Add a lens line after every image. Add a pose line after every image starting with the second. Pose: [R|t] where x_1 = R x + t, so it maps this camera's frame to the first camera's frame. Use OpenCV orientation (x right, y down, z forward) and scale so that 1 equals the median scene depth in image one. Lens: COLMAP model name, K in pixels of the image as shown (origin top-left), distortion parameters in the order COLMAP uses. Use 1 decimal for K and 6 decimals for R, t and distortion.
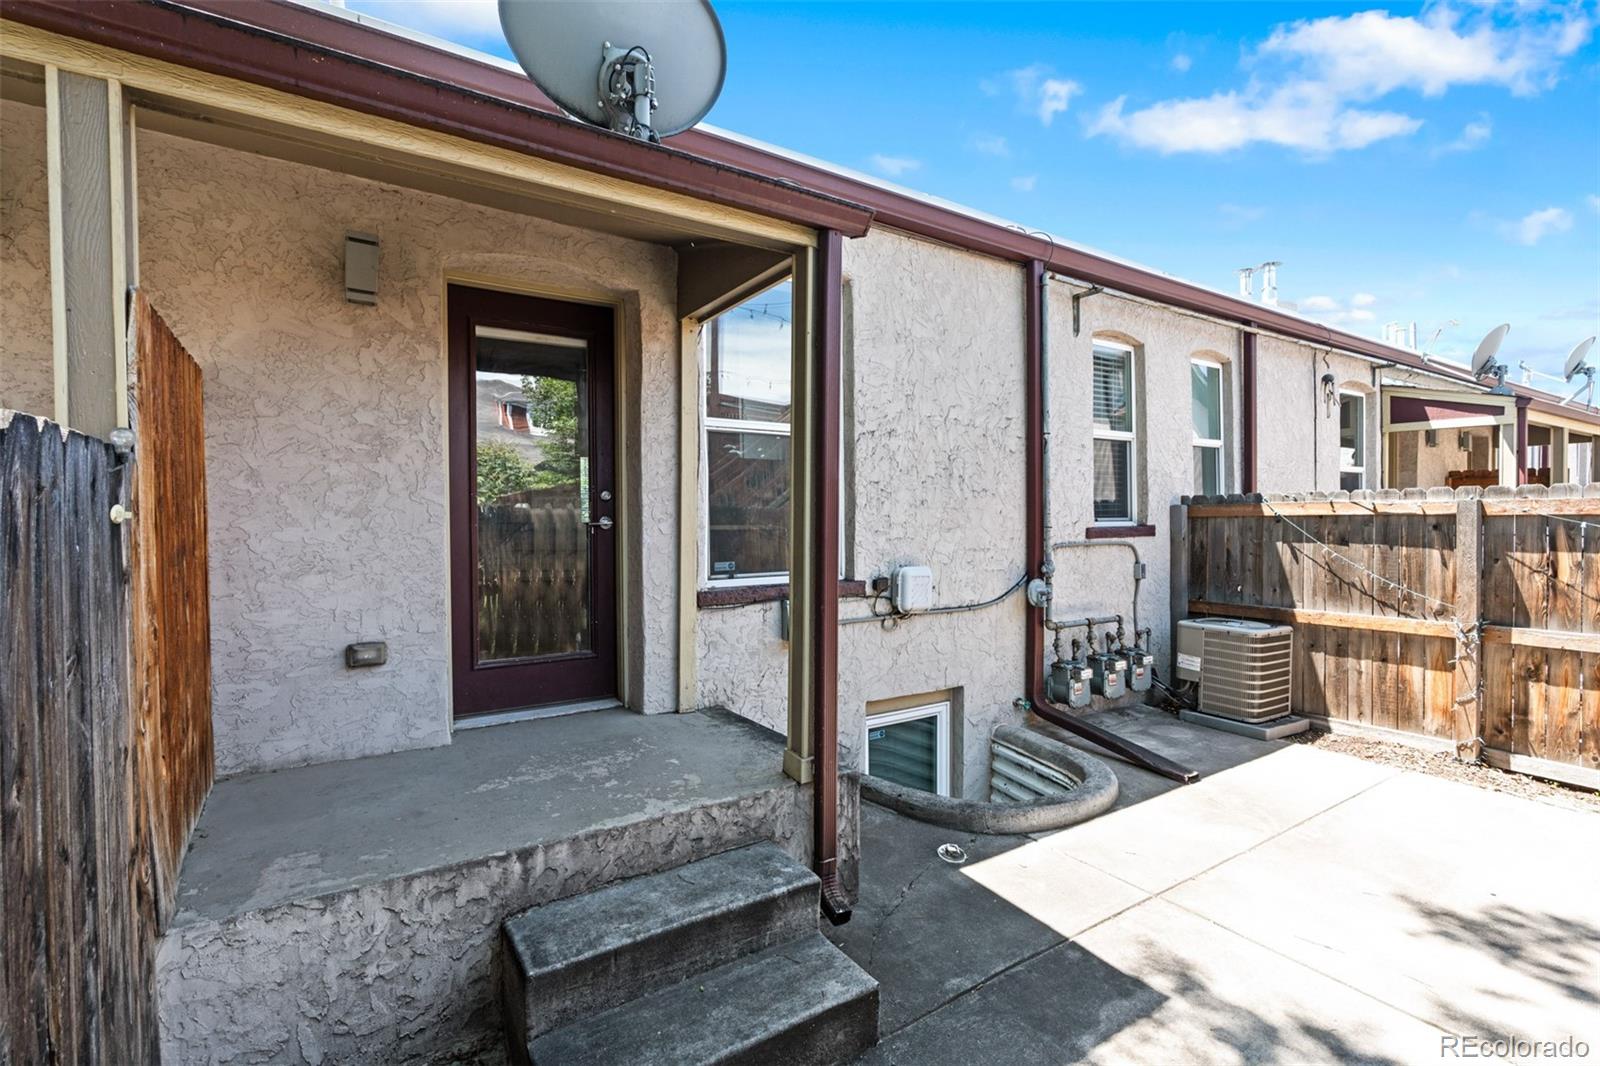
lens RADIAL K [[718.4, 0, 800.0], [0, 718.4, 533.0], [0, 0, 1]] dist [-0.002513, -0.000241]
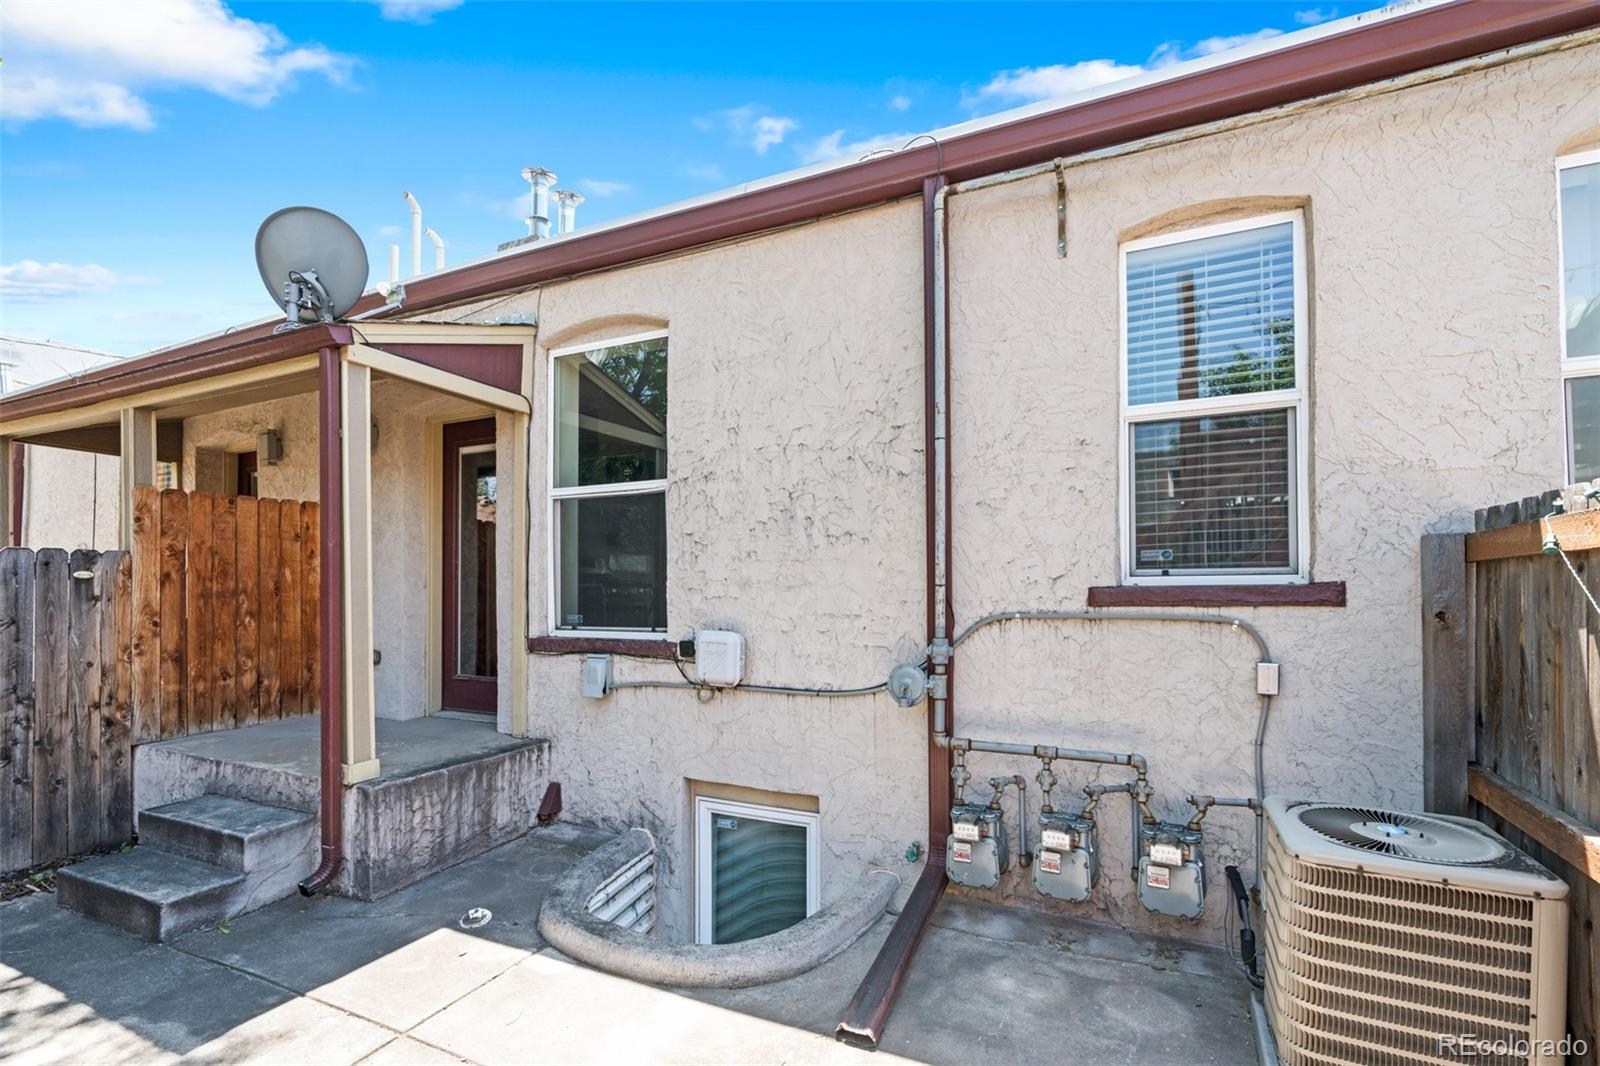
lens RADIAL K [[750.8, 0, 797.2], [0, 750.8, 584.7], [0, 0, 1]] dist [-0.002051, -0.000337]
pose [[0.517408, -0.003384, -0.855732, 0.947505], [-0.016300, 0.999772, -0.013809, 0.003241], [0.855584, 0.021094, 0.517234, 0.610352]]
